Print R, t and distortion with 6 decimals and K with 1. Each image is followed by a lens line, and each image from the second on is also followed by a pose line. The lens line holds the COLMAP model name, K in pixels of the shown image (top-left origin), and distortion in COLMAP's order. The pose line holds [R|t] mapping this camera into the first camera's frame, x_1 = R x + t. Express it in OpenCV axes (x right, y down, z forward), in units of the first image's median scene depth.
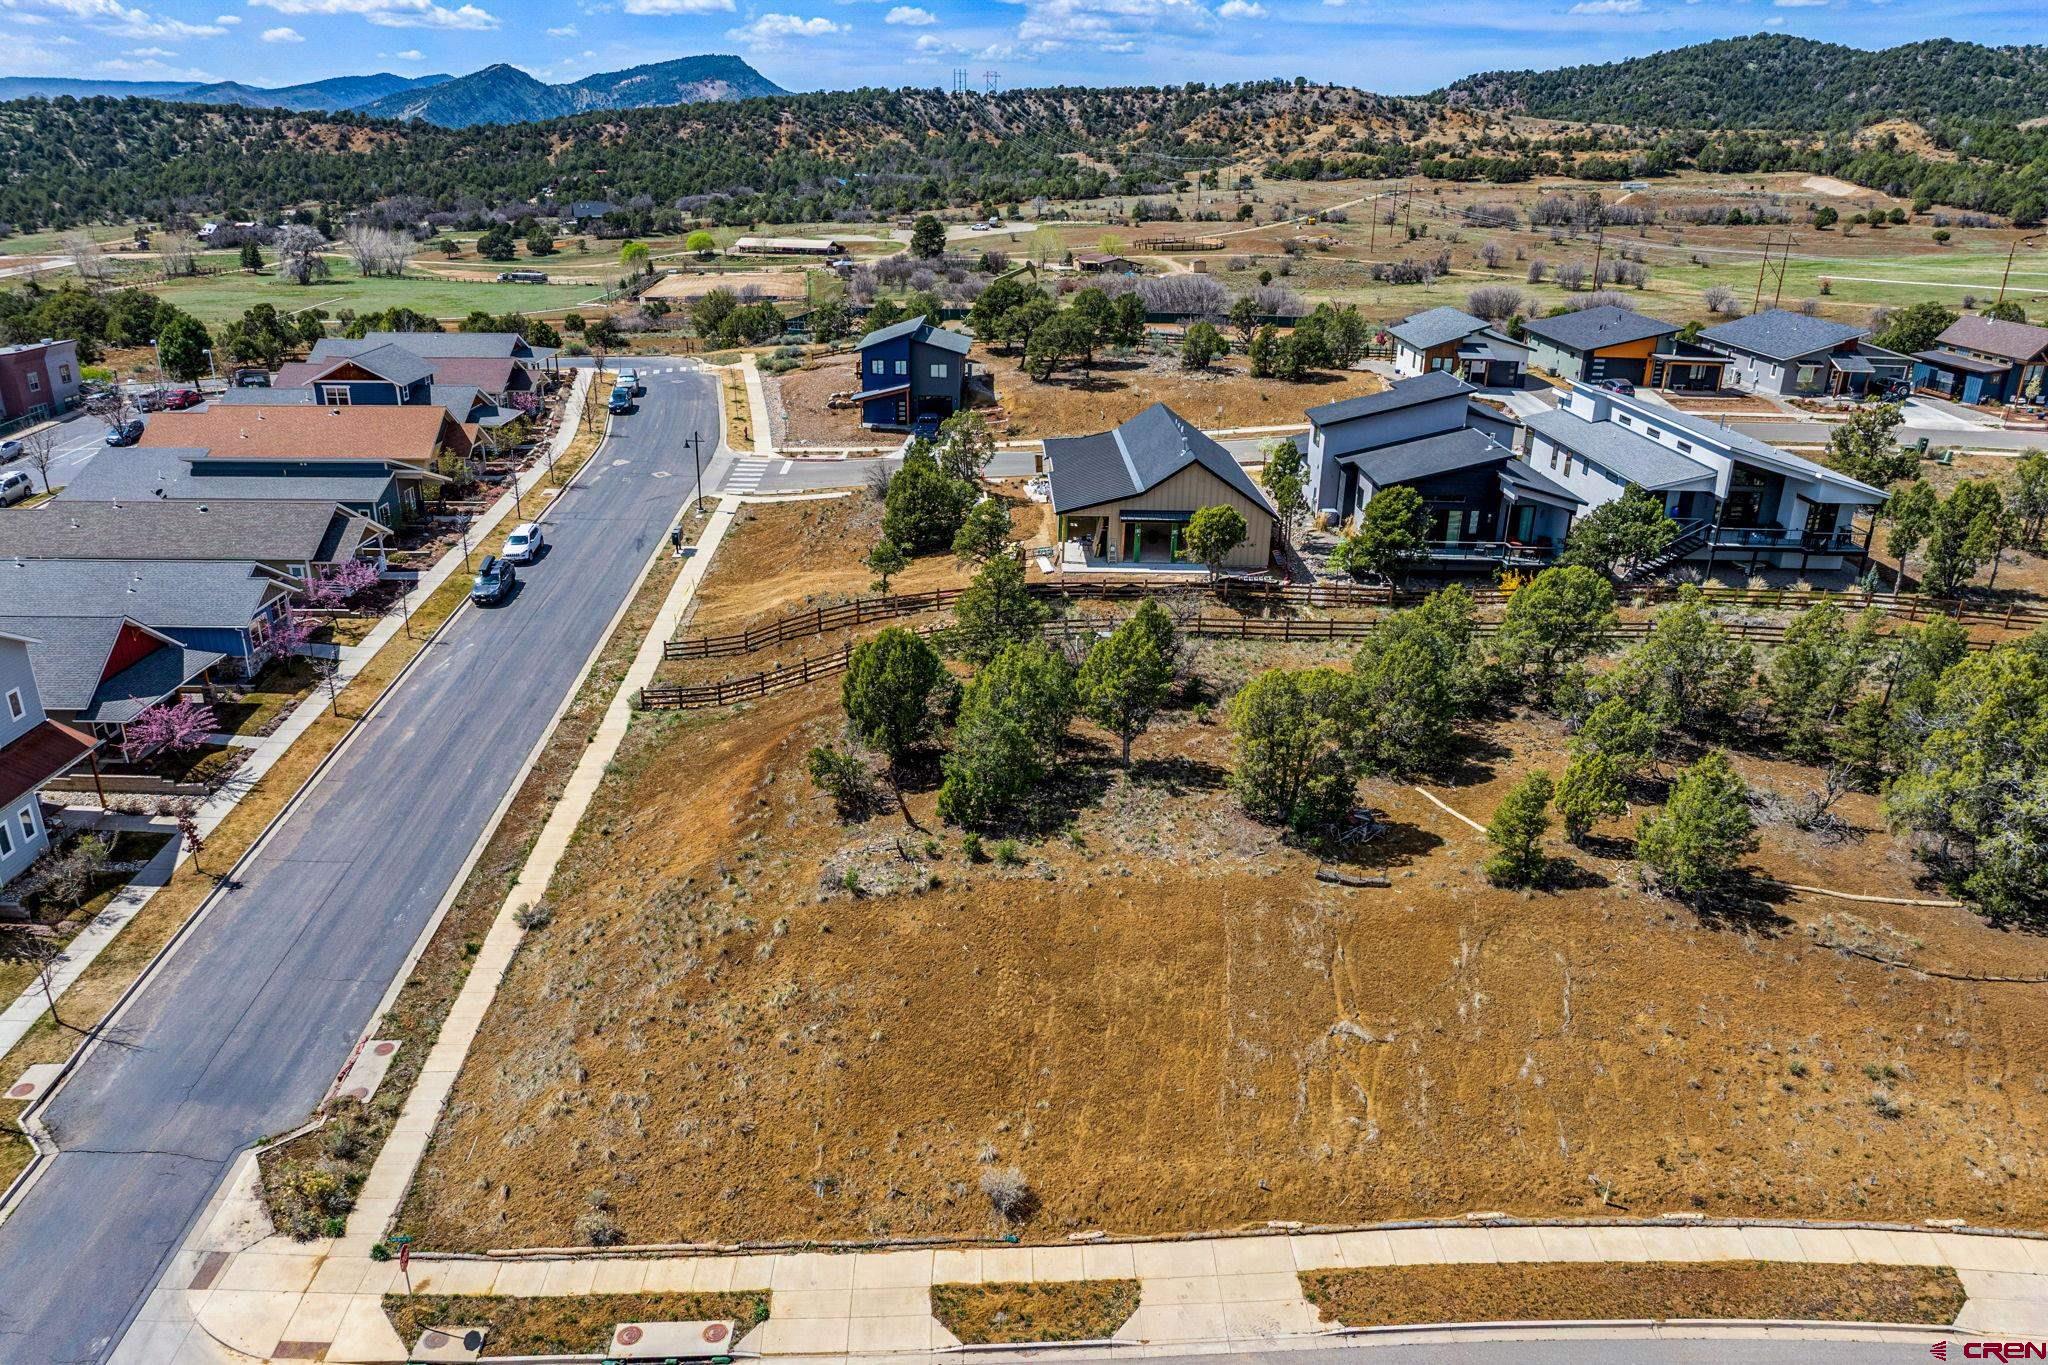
lens RADIAL K [[1454.3, 0, 1016.9], [0, 1454.3, 737.9], [0, 0, 1]] dist [-0.055515, 0.031917]
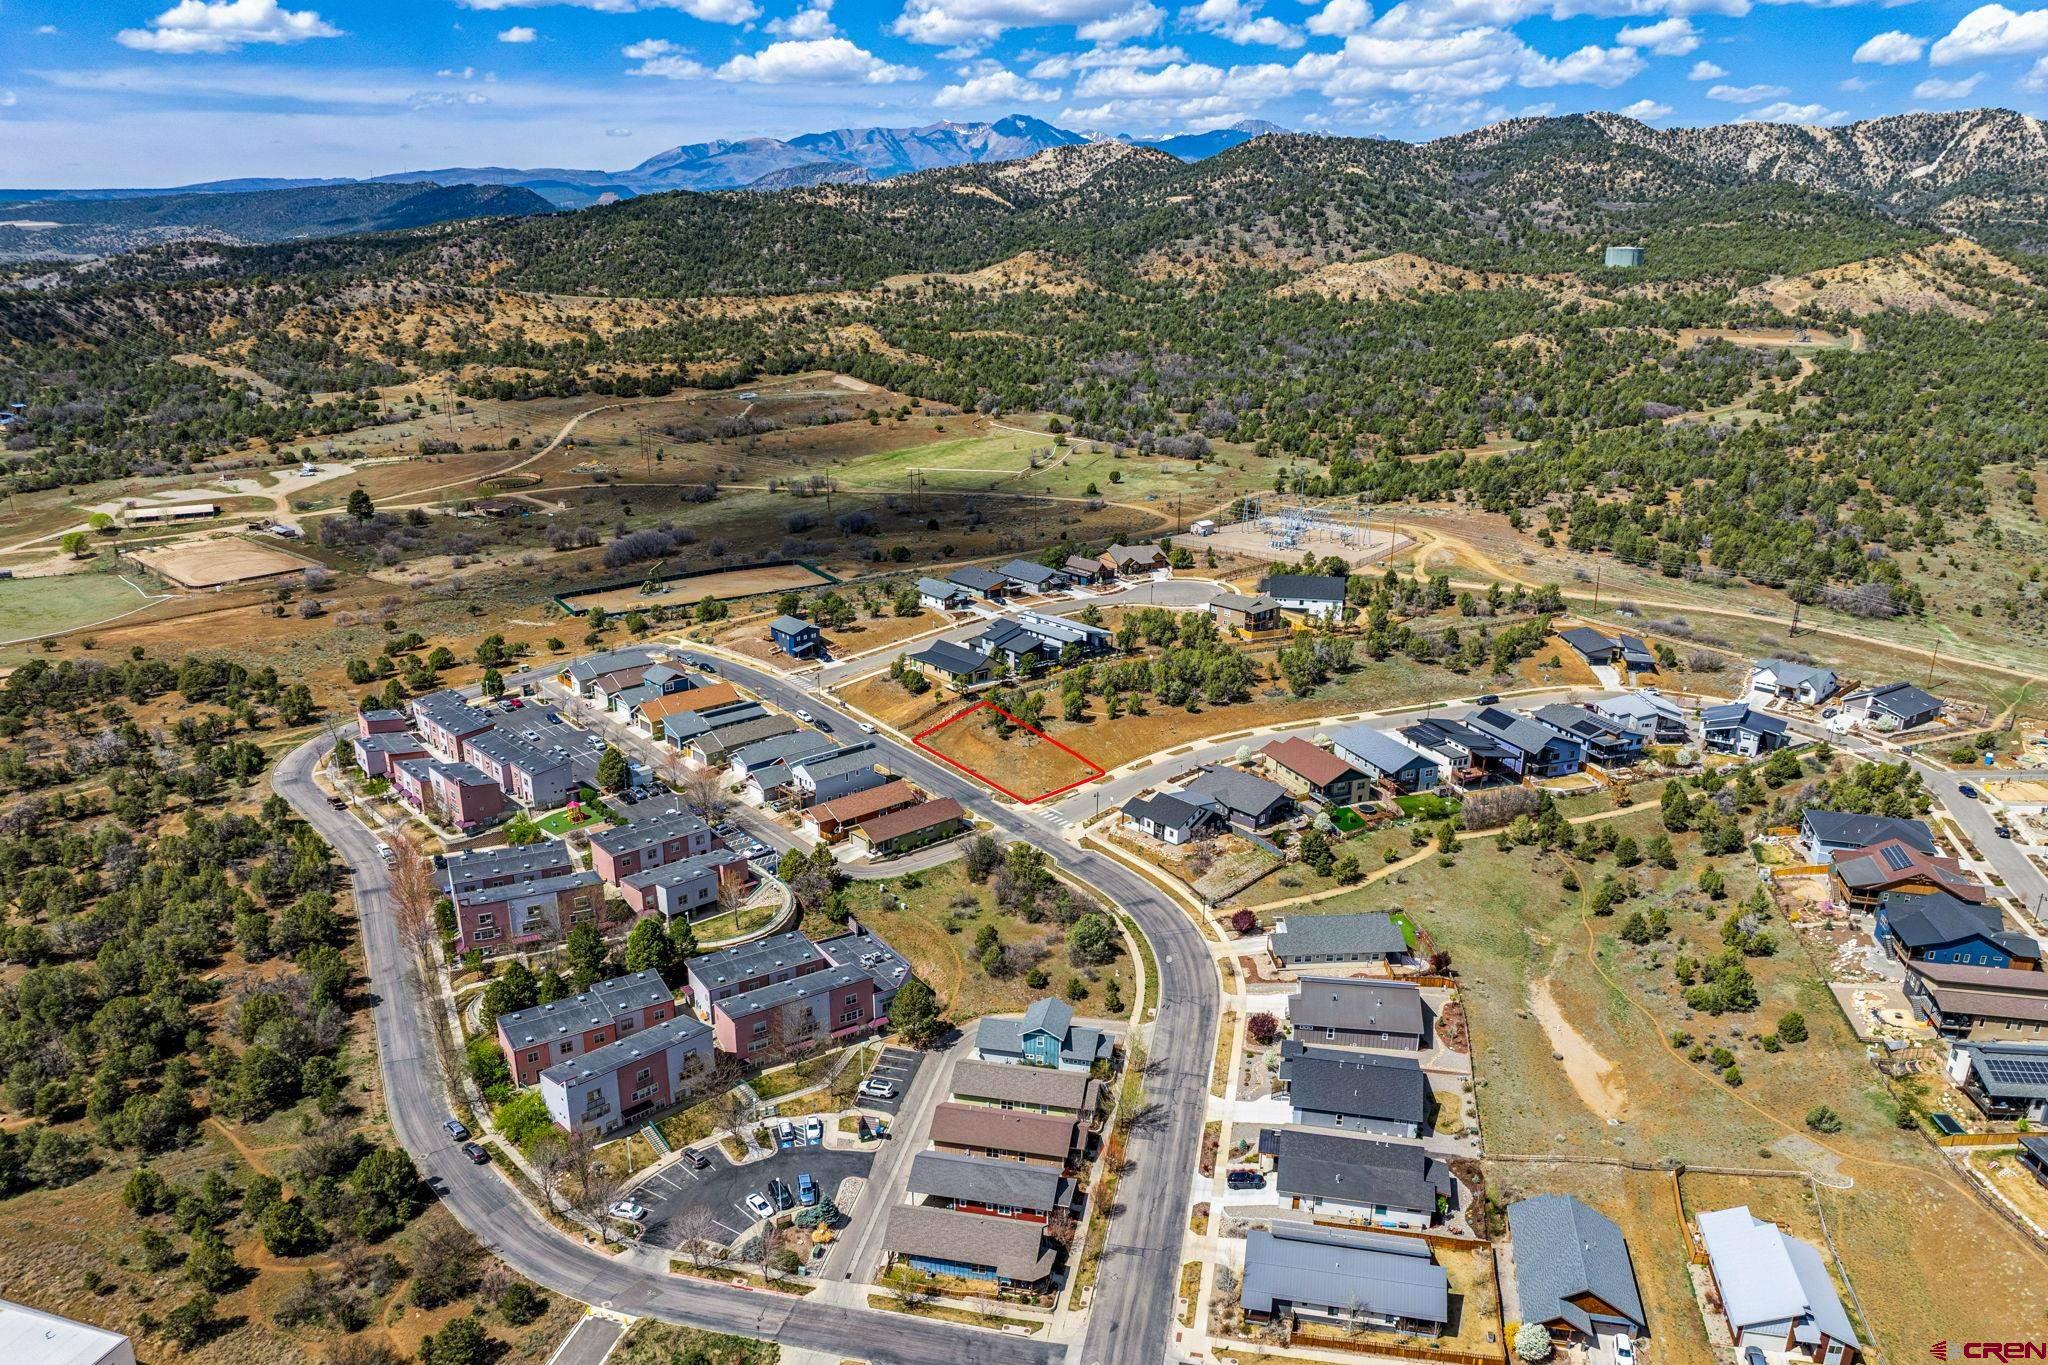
lens RADIAL K [[1454.3, 0, 1016.9], [0, 1454.3, 737.9], [0, 0, 1]] dist [-0.055515, 0.031917]
pose [[0.758248, -0.232852, 0.608966, -2.768852], [0.258767, 0.964809, 0.046714, -0.156620], [-0.598414, 0.122160, 0.791819, -2.683149]]
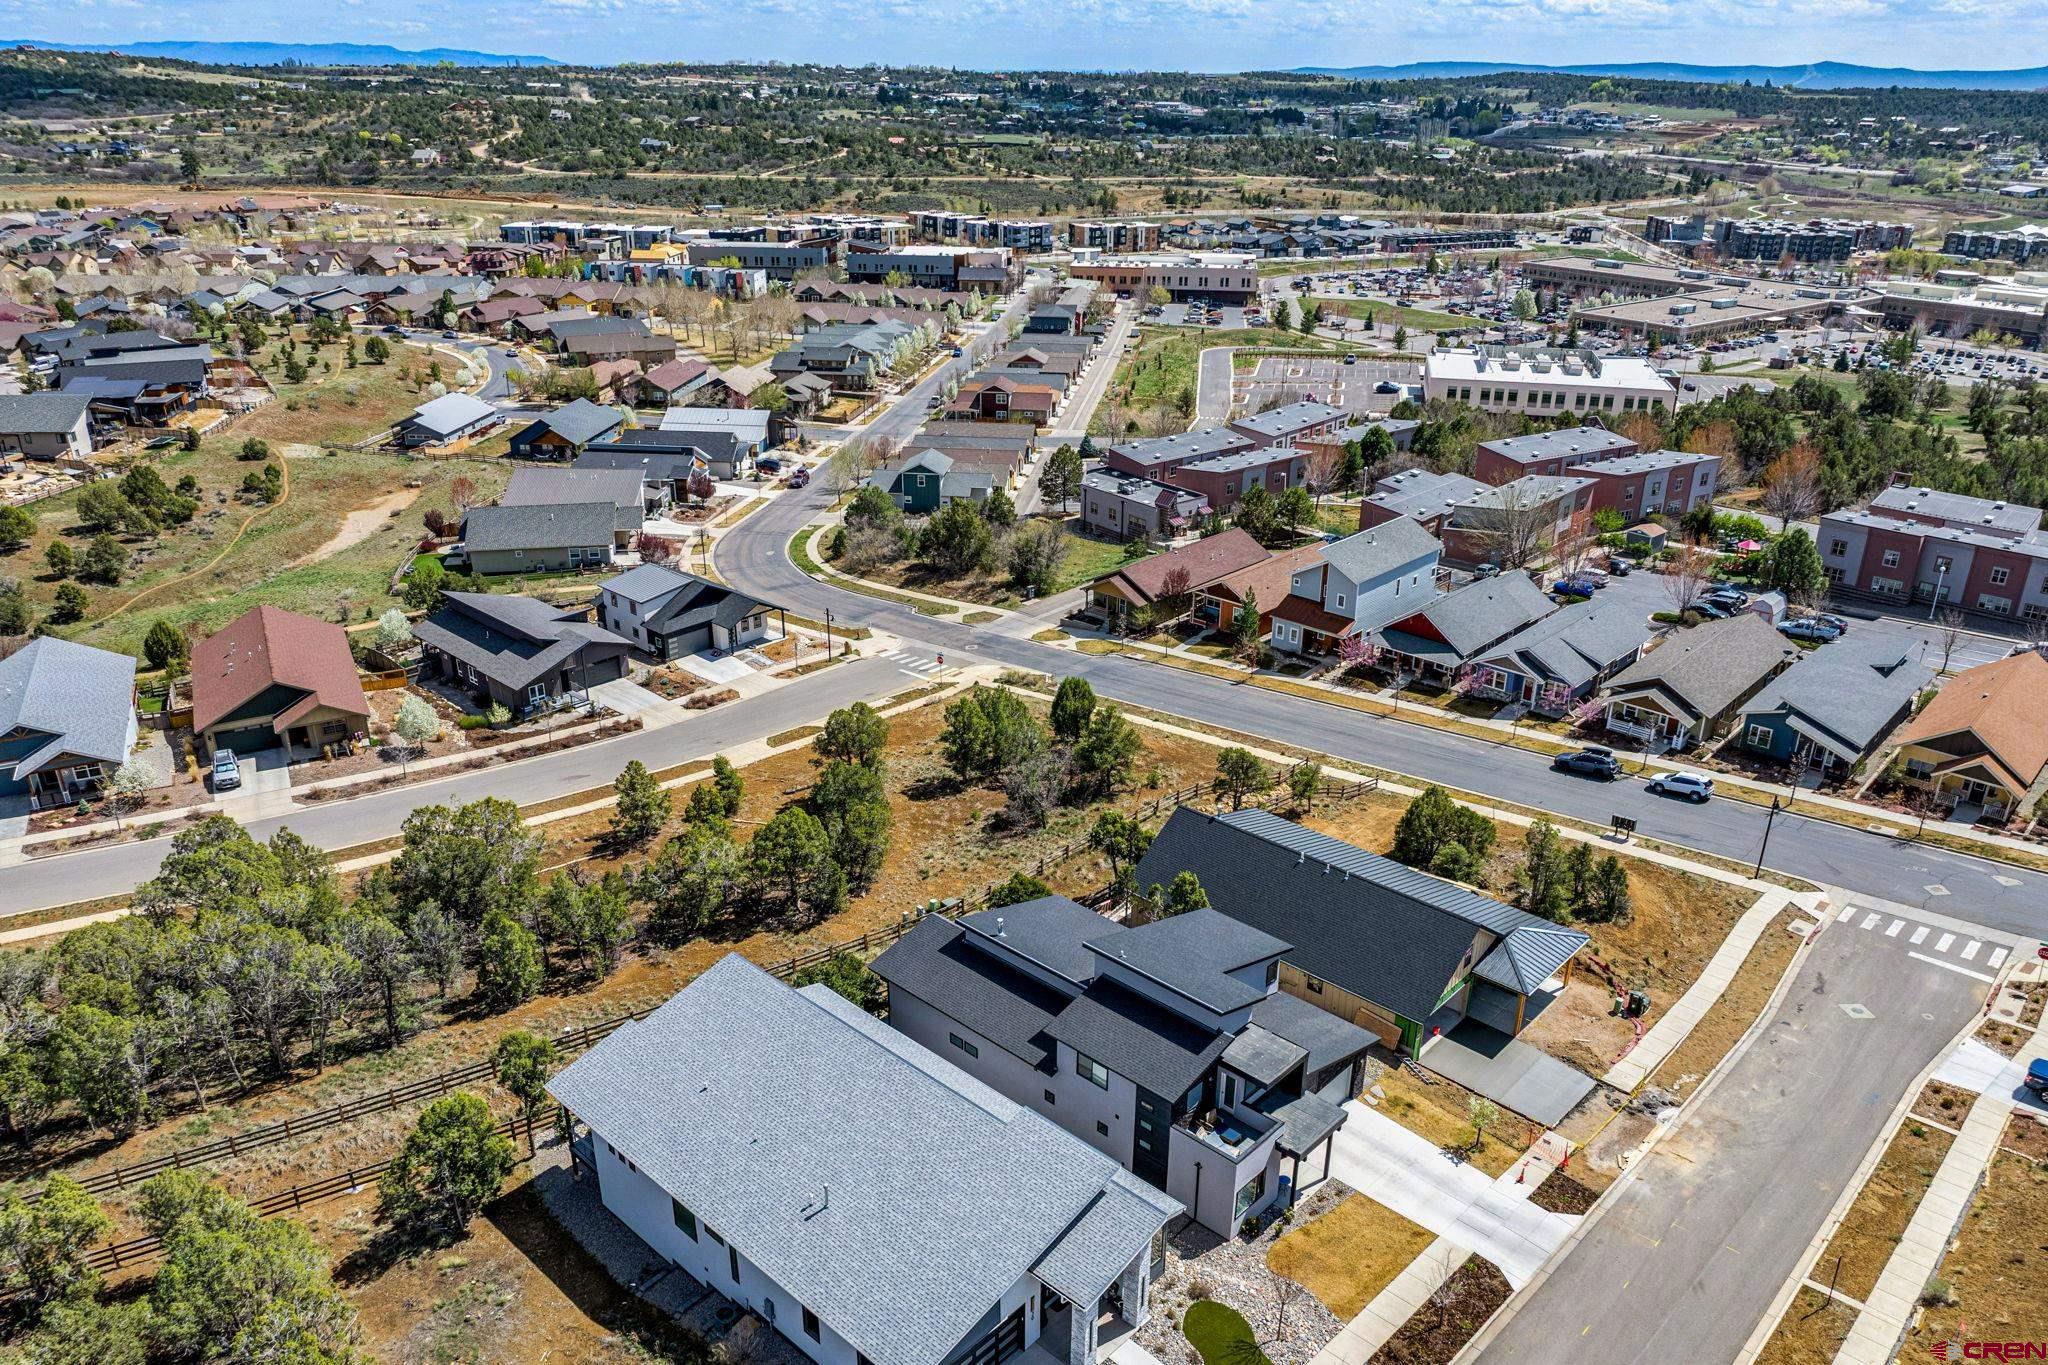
lens RADIAL K [[1555.7, 0, 1021.1], [0, 1555.7, 733.1], [0, 0, 1]] dist [-0.065572, 0.049359]
pose [[-0.698262, 0.275063, -0.660886, 1.055895], [-0.288130, 0.737145, 0.611227, -0.999116], [0.655295, 0.617218, -0.435466, 1.567562]]
